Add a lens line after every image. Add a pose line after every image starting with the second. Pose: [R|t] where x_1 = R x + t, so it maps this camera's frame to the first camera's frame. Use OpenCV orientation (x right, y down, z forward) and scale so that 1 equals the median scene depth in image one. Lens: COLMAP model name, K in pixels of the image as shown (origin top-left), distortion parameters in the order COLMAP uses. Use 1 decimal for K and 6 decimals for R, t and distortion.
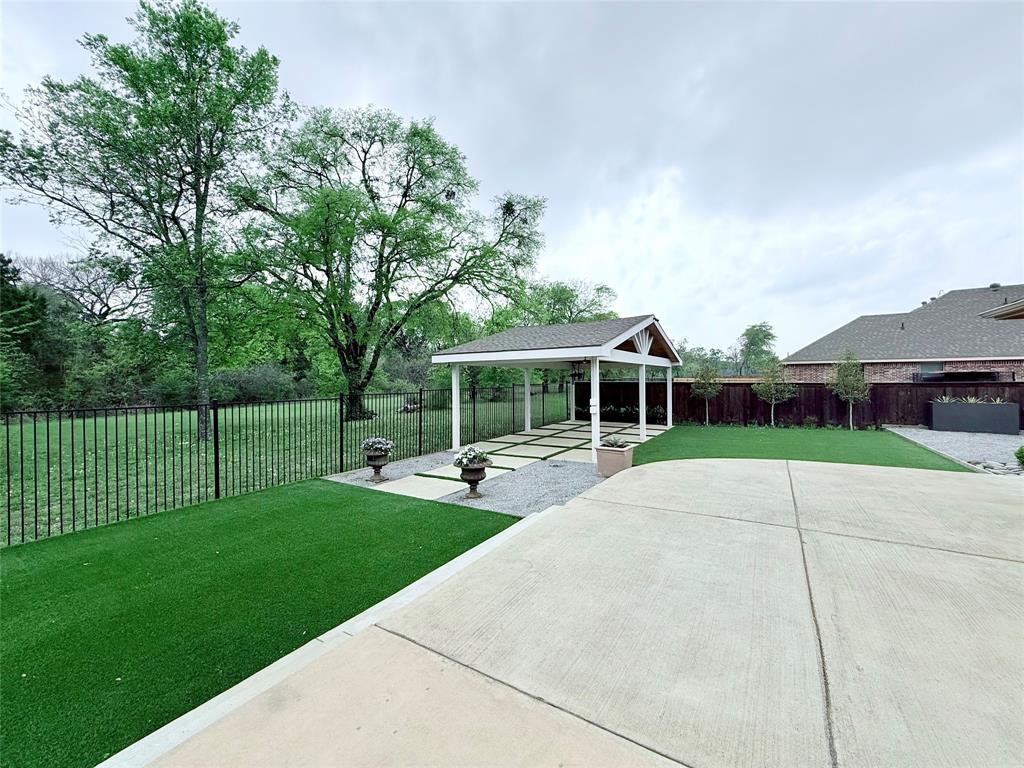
lens RADIAL K [[410.1, 0, 510.0], [0, 410.1, 381.9], [0, 0, 1]] dist [0.000962, 0.000591]
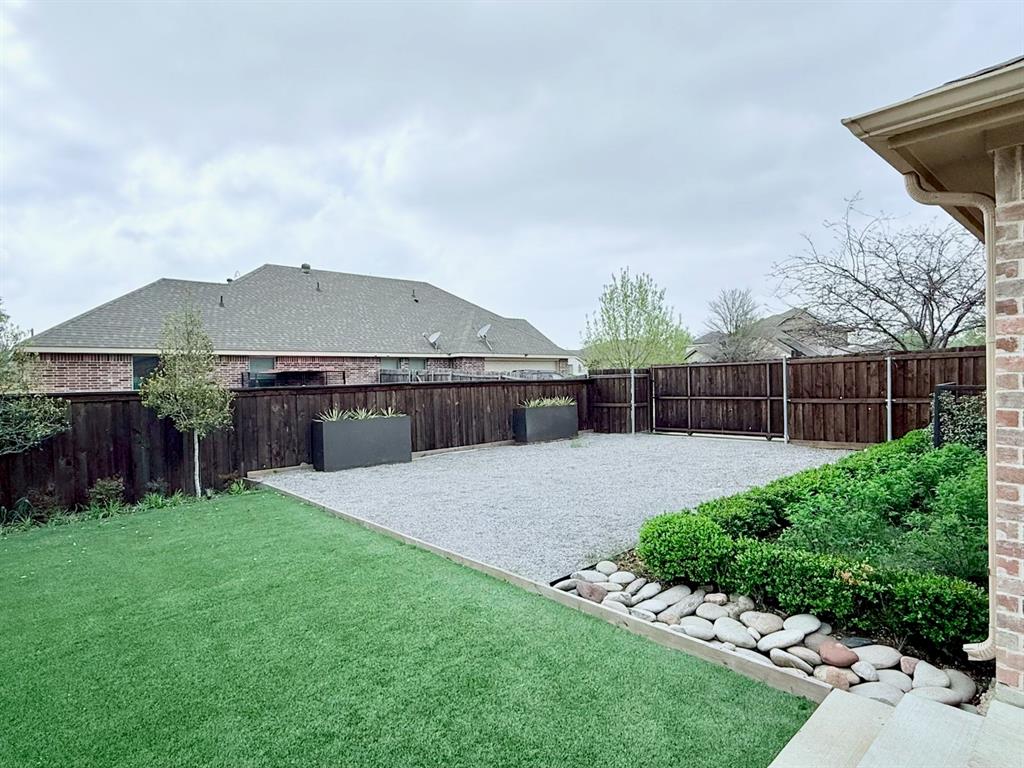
lens RADIAL K [[563.3, 0, 511.7], [0, 563.3, 383.2], [0, 0, 1]] dist [0.000338, 0.000413]
pose [[0.261595, -0.009934, 0.965127, 0.310158], [0.020867, 0.999772, 0.004635, -0.000588], [-0.964952, 0.018927, 0.261743, 0.473660]]
